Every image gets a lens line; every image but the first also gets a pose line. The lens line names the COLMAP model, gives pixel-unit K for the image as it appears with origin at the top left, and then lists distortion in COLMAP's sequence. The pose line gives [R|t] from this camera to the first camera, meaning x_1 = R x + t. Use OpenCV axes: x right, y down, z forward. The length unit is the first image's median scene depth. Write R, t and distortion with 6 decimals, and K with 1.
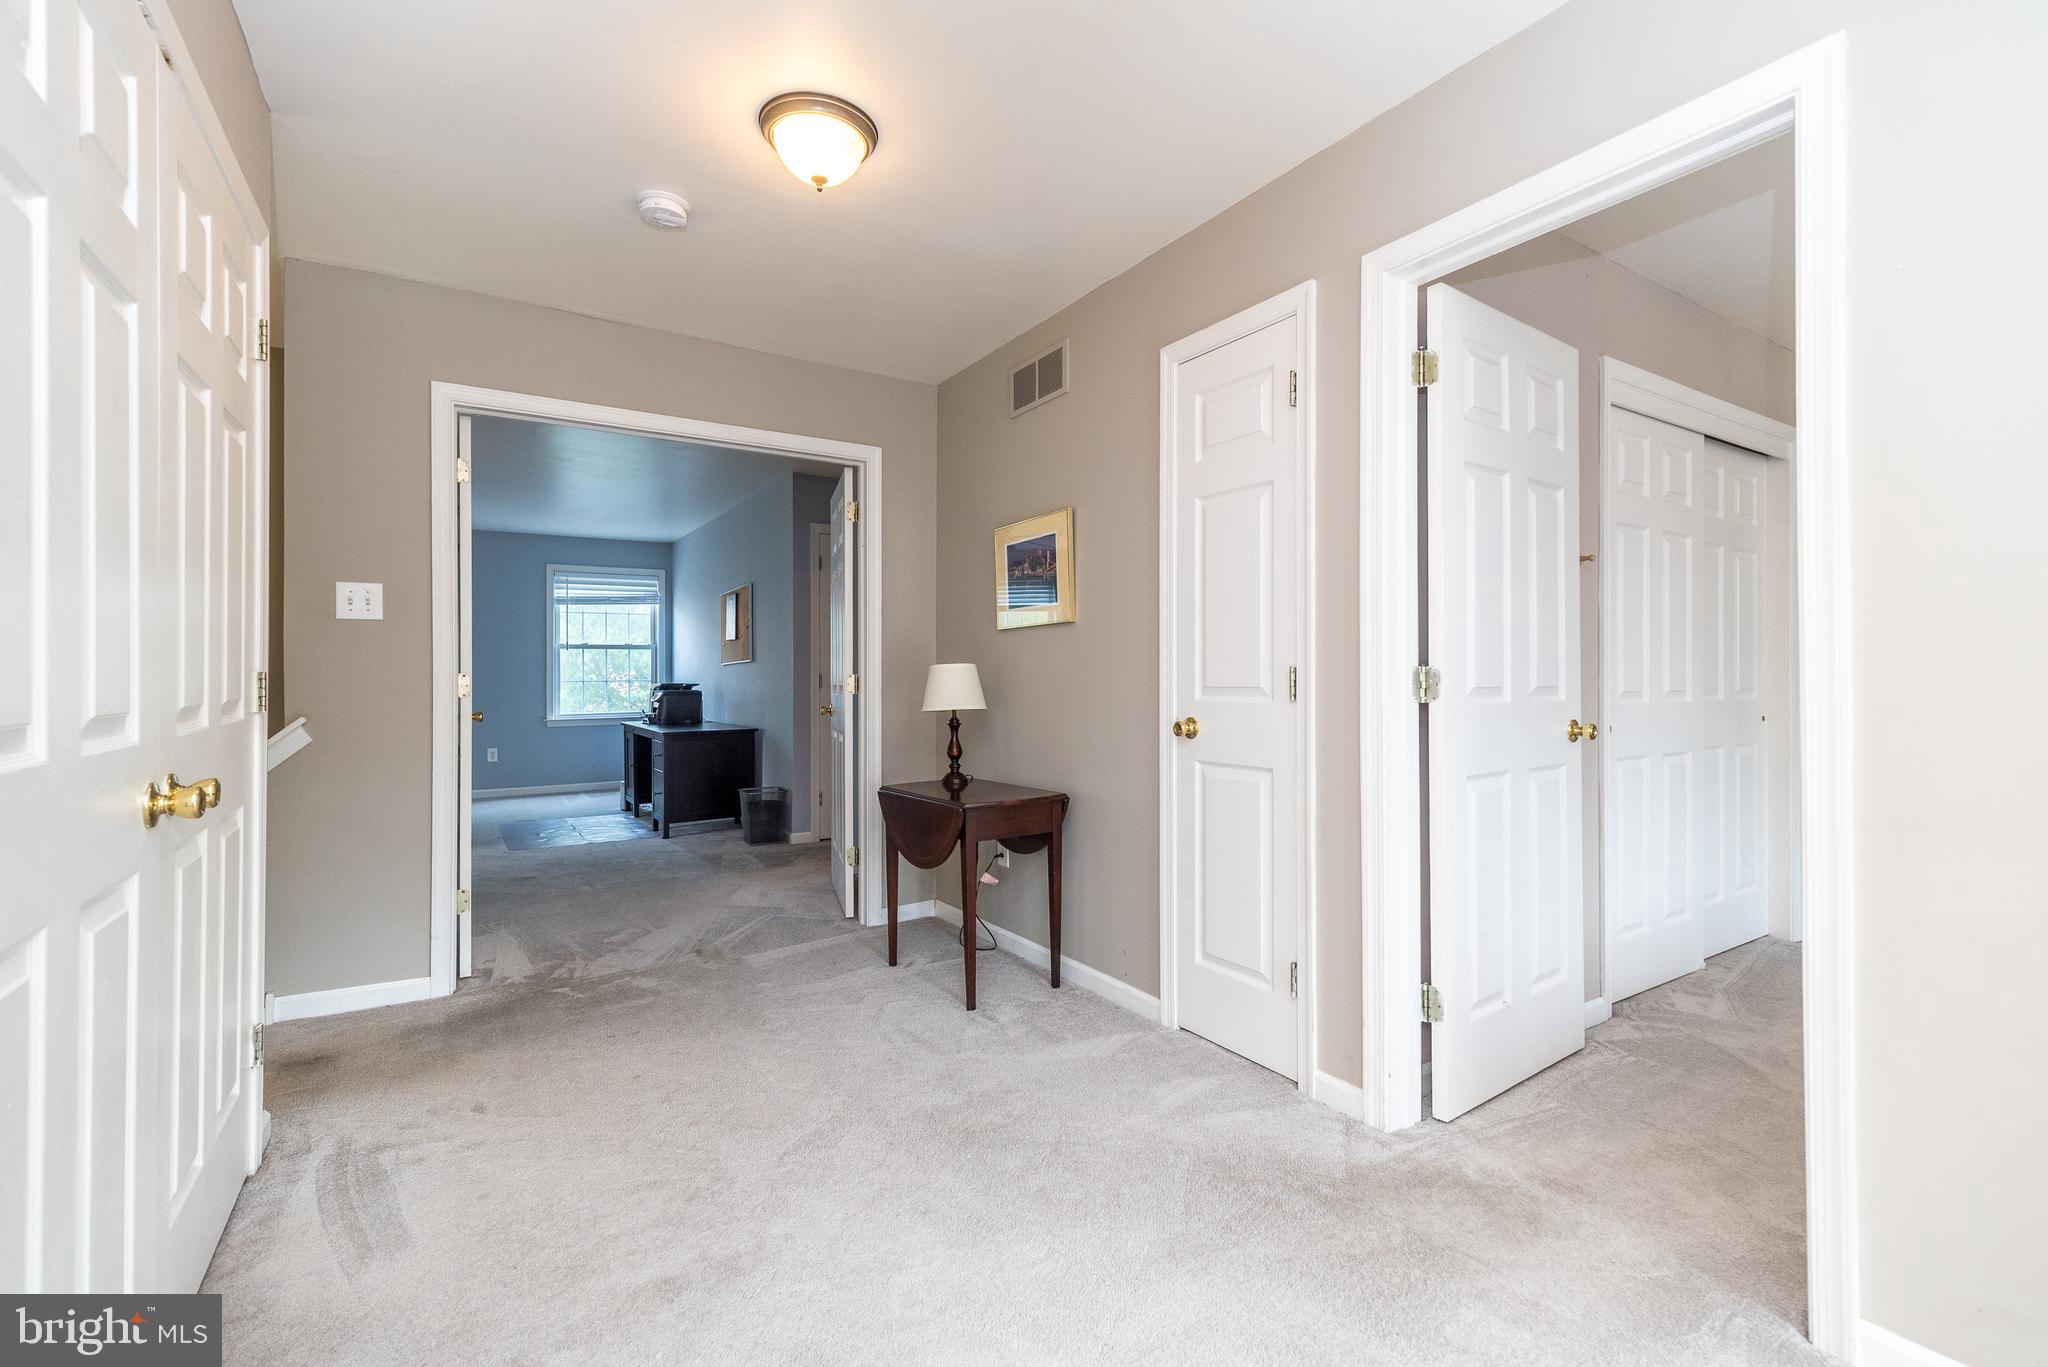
lens RADIAL K [[889.7, 0, 1027.5], [0, 889.7, 678.0], [0, 0, 1]] dist [0.004337, 0.000641]
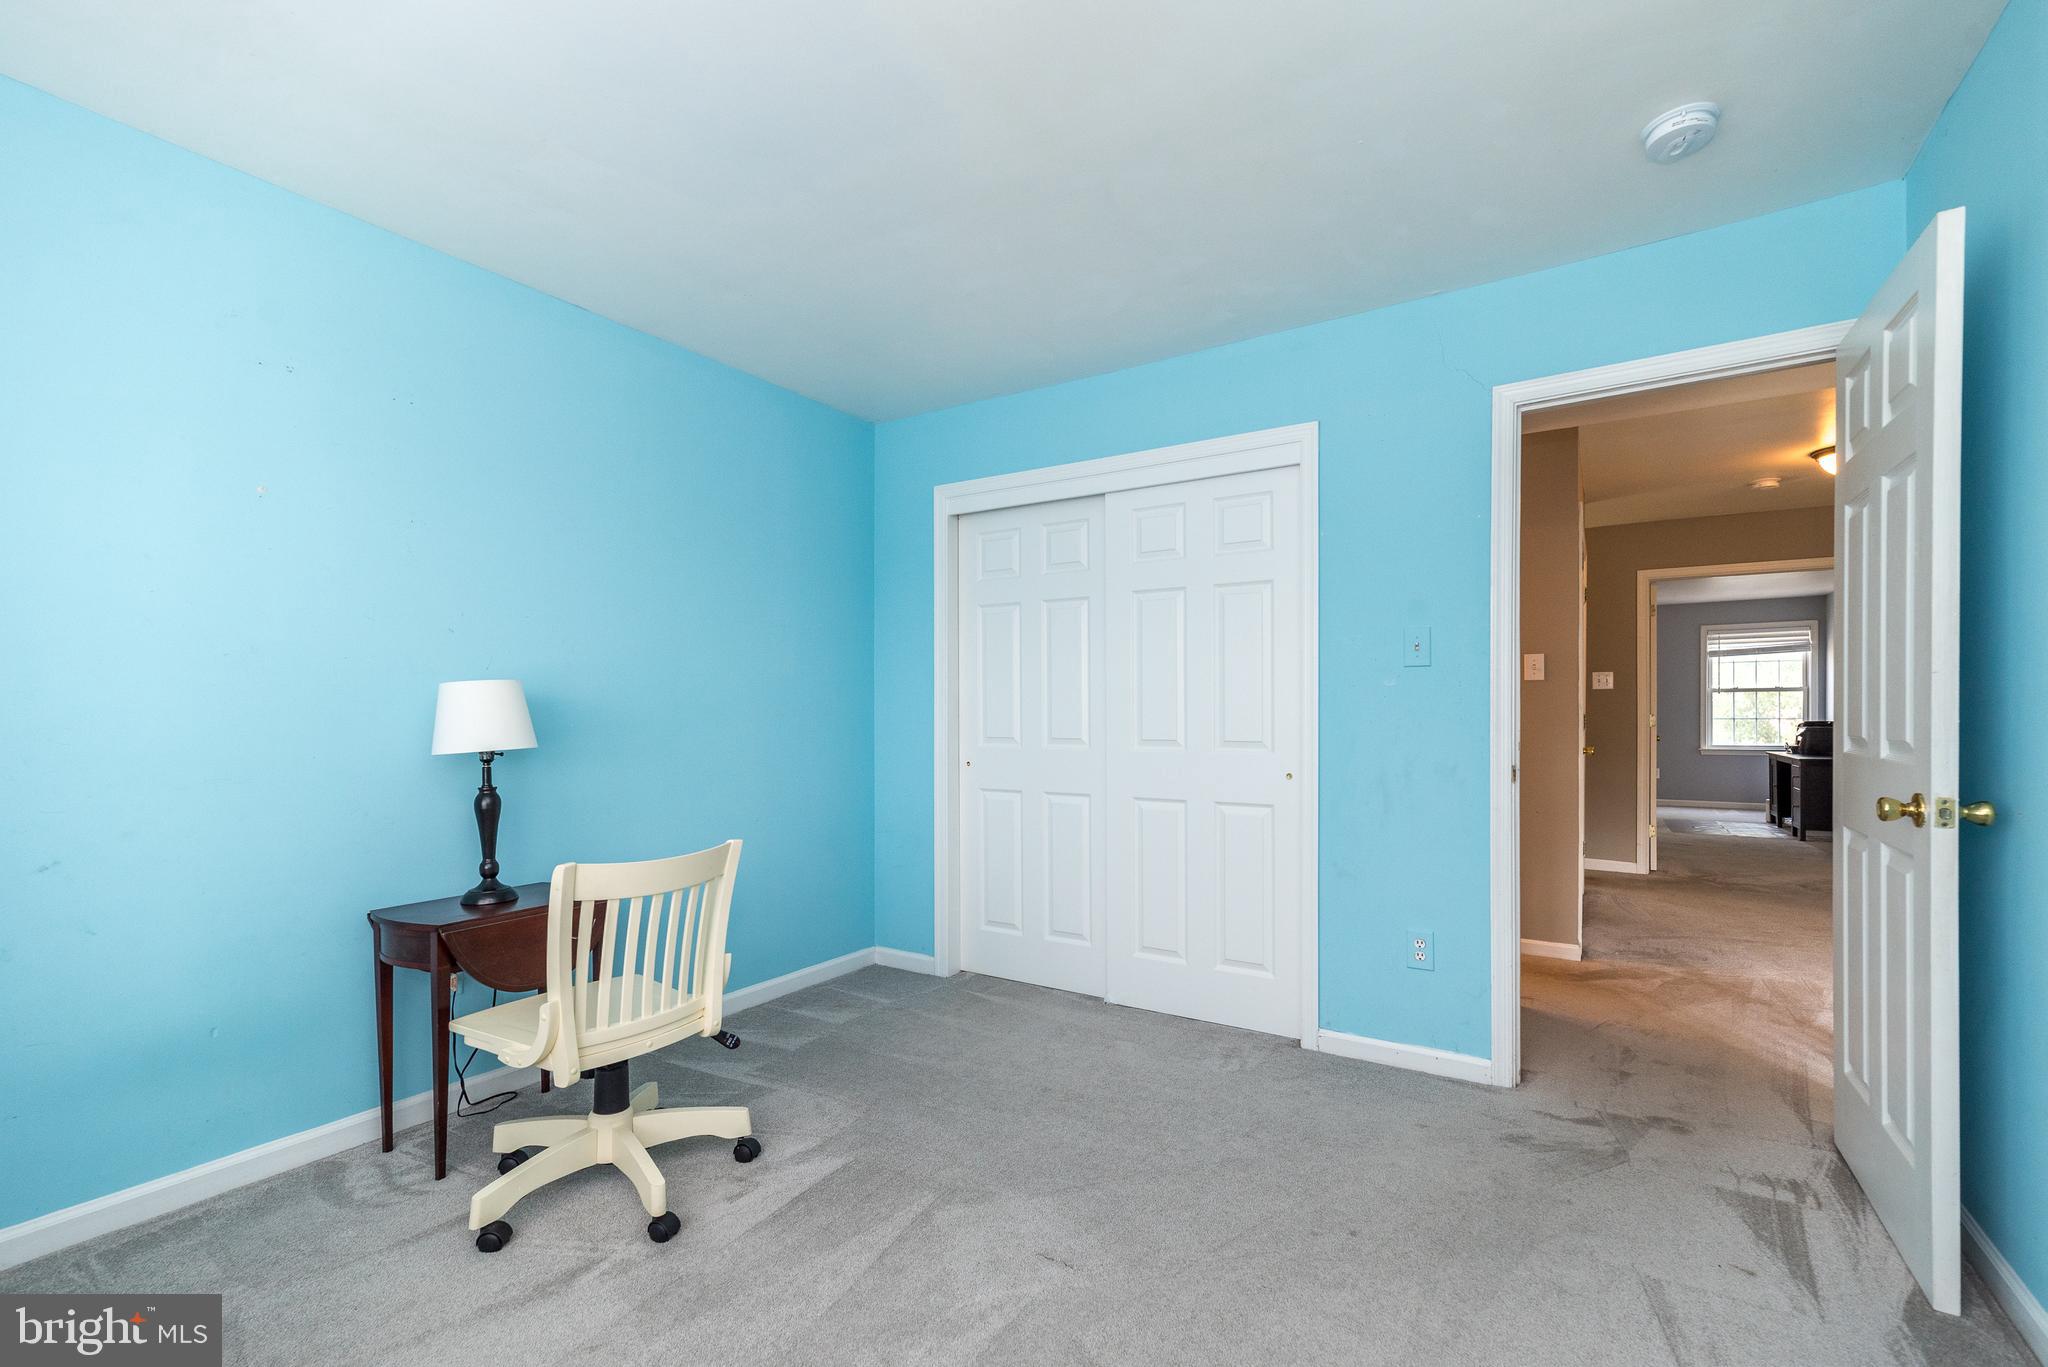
lens RADIAL K [[889.7, 0, 1025.4], [0, 889.7, 711.0], [0, 0, 1]] dist [0.004337, 0.000641]
pose [[0.414262, 0.001186, -0.910157, 0.230946], [-0.003884, 0.999992, -0.000464, -0.002824], [0.910149, 0.003727, 0.414263, -0.424893]]
